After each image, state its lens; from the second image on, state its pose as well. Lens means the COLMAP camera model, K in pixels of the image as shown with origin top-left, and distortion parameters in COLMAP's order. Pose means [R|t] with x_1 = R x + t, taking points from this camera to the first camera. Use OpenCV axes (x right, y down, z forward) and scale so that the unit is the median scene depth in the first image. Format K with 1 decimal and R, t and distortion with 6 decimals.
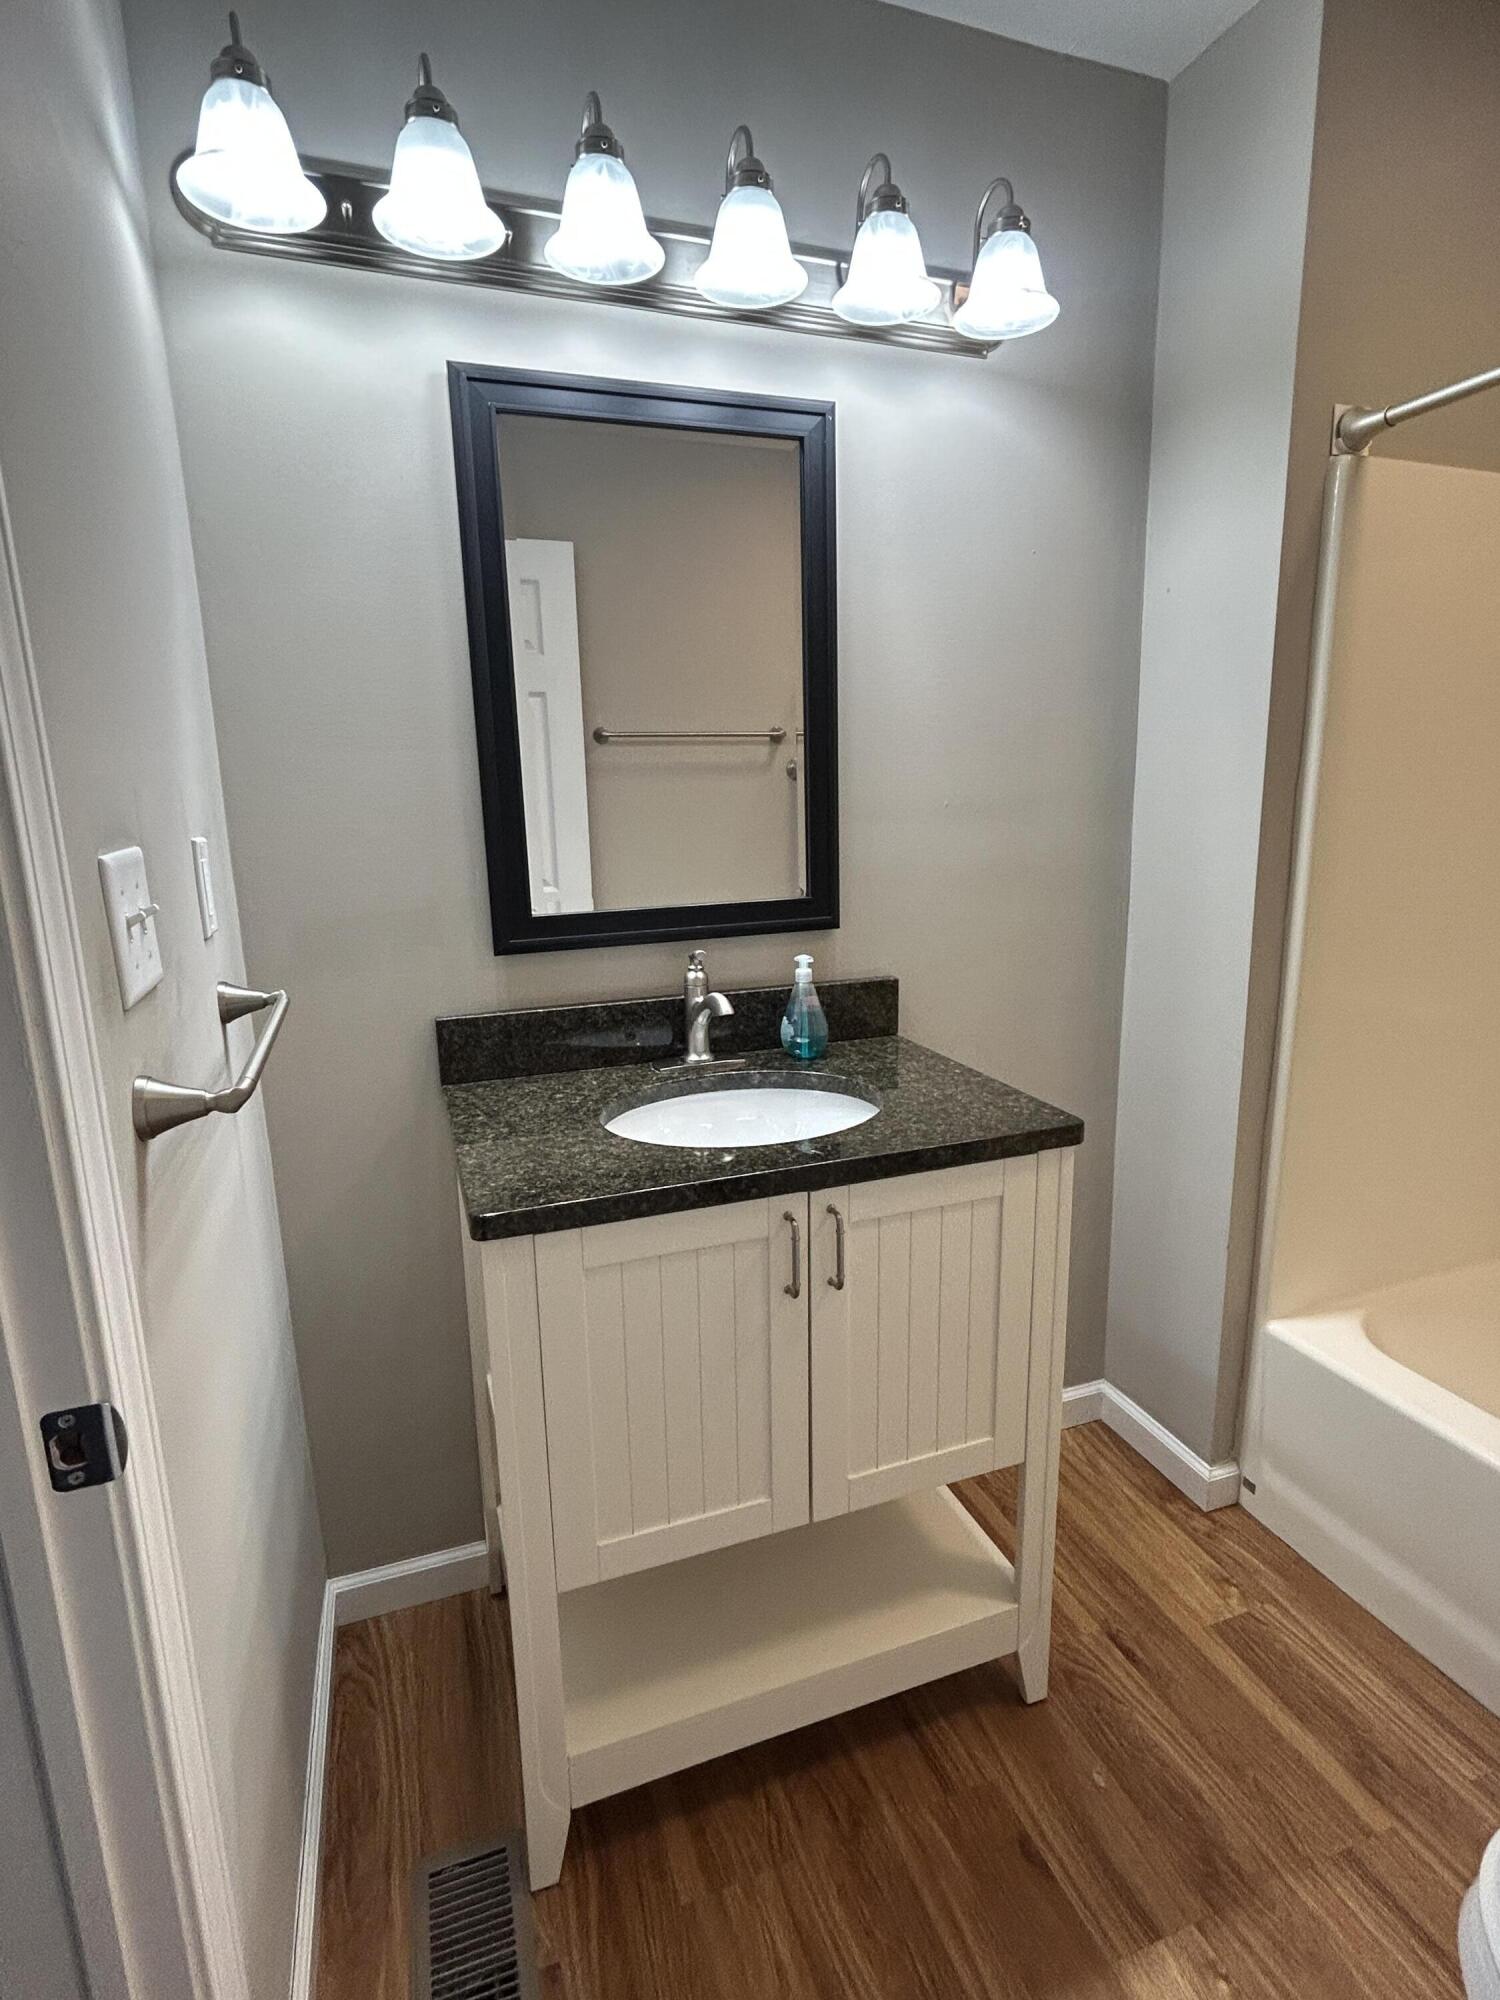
lens RADIAL K [[1012.6, 0, 752.5], [0, 1012.6, 997.8], [0, 0, 1]] dist [-0.002547, 0.001731]
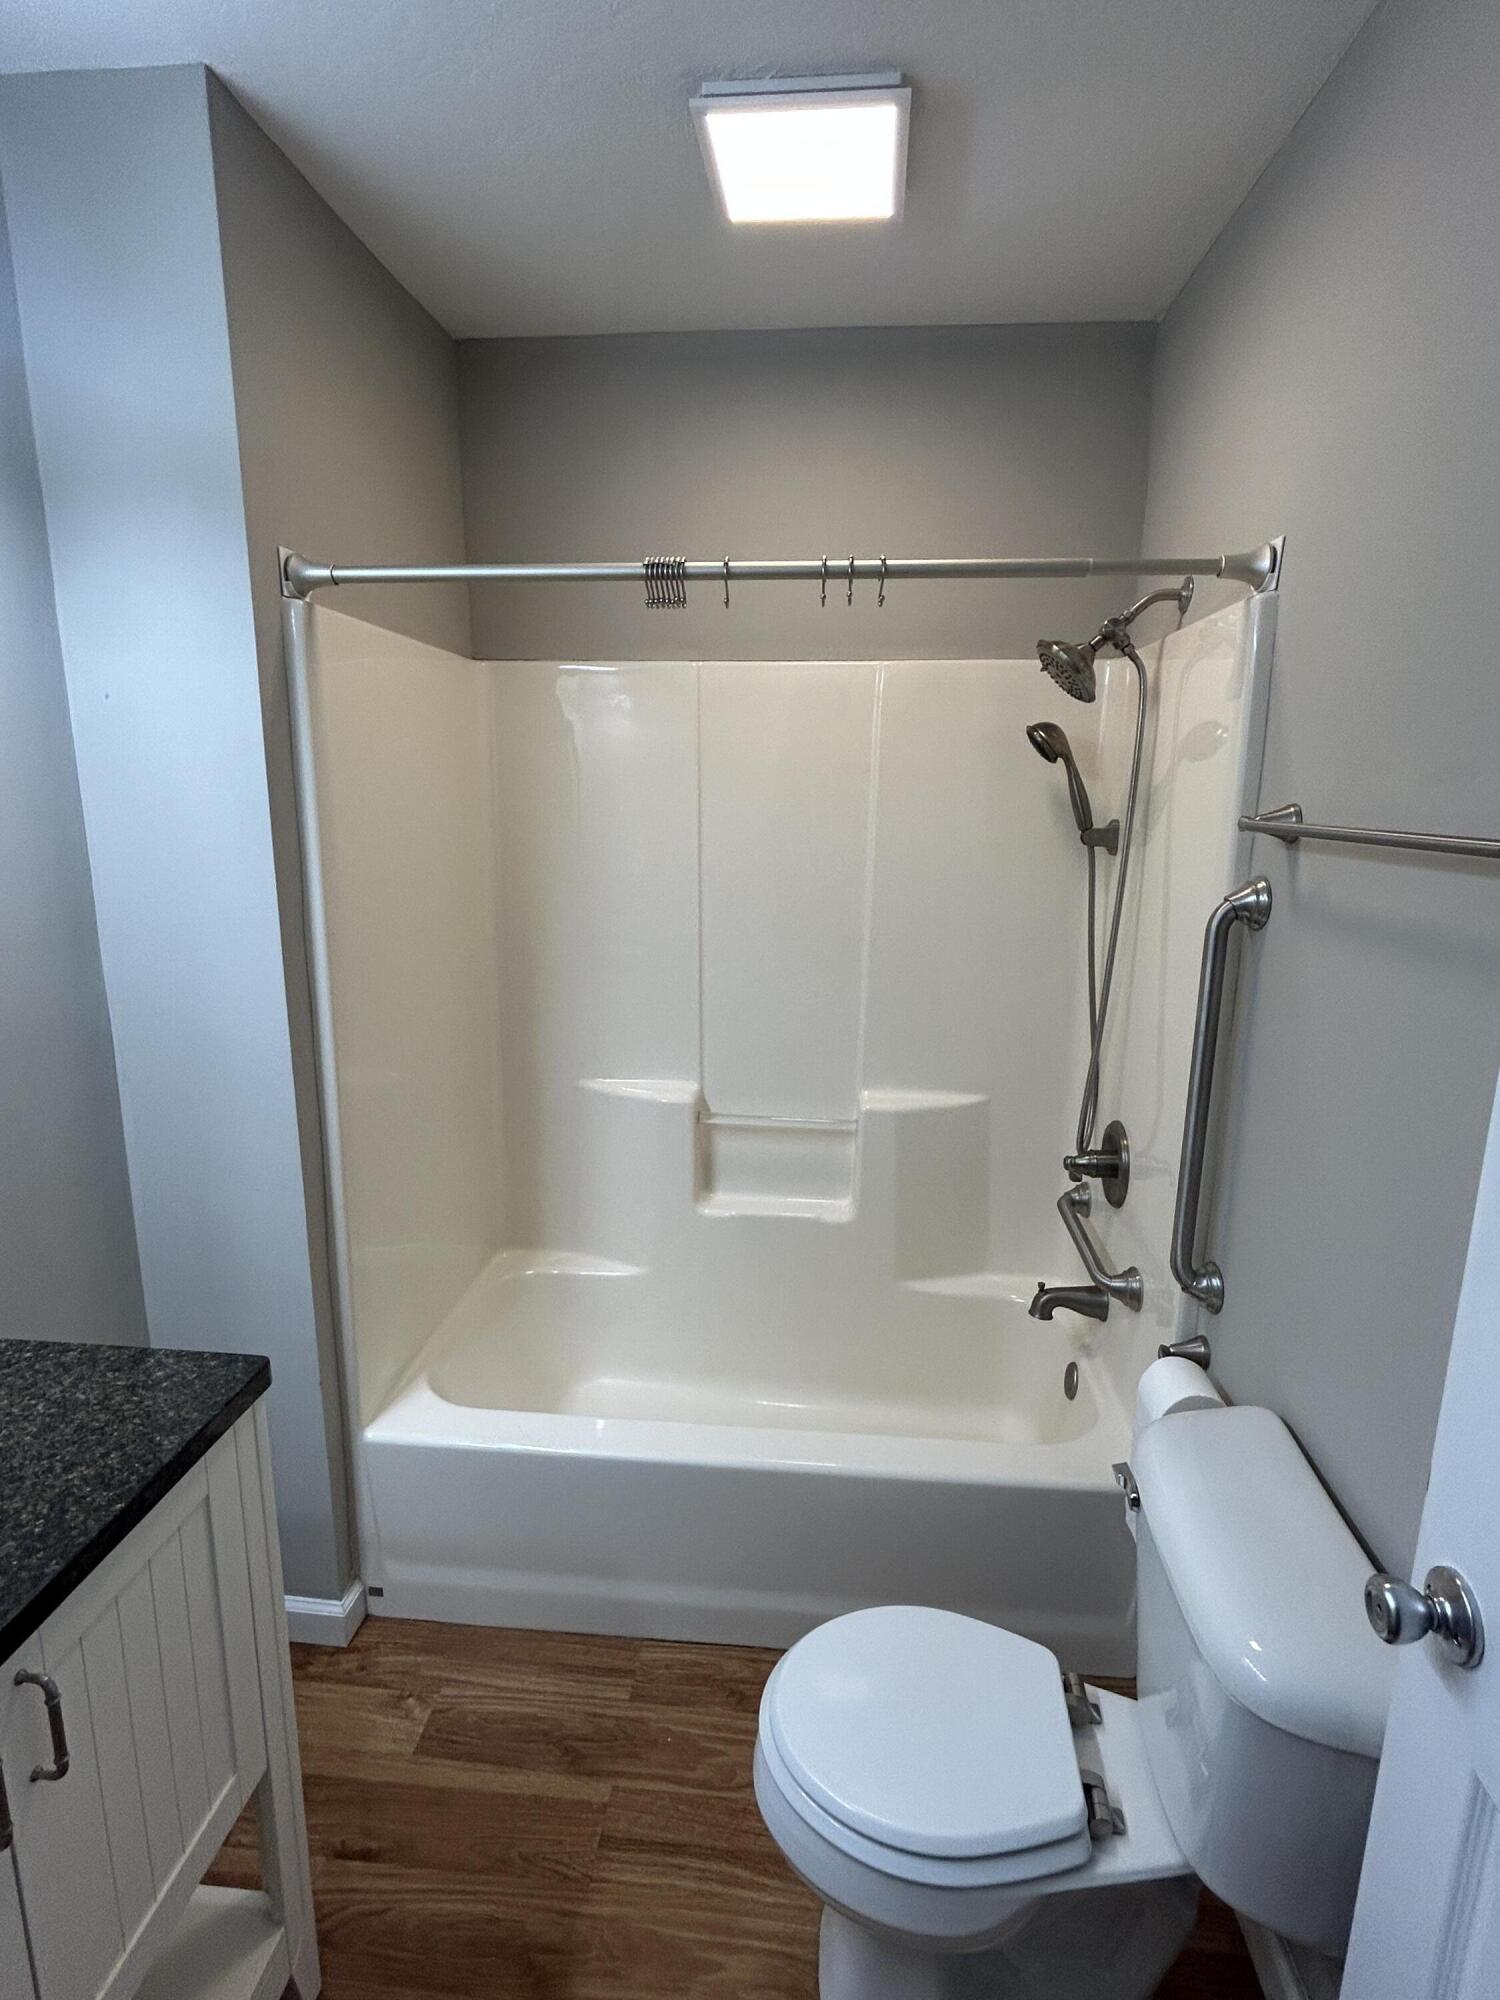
lens RADIAL K [[1012.6, 0, 752.7], [0, 1012.6, 999.2], [0, 0, 1]] dist [-0.002547, 0.001731]
pose [[0.425491, -0.165095, 0.889776, -0.187022], [0.170901, 0.980186, 0.100146, -0.167702], [-0.888679, 0.109453, 0.445275, 0.188320]]
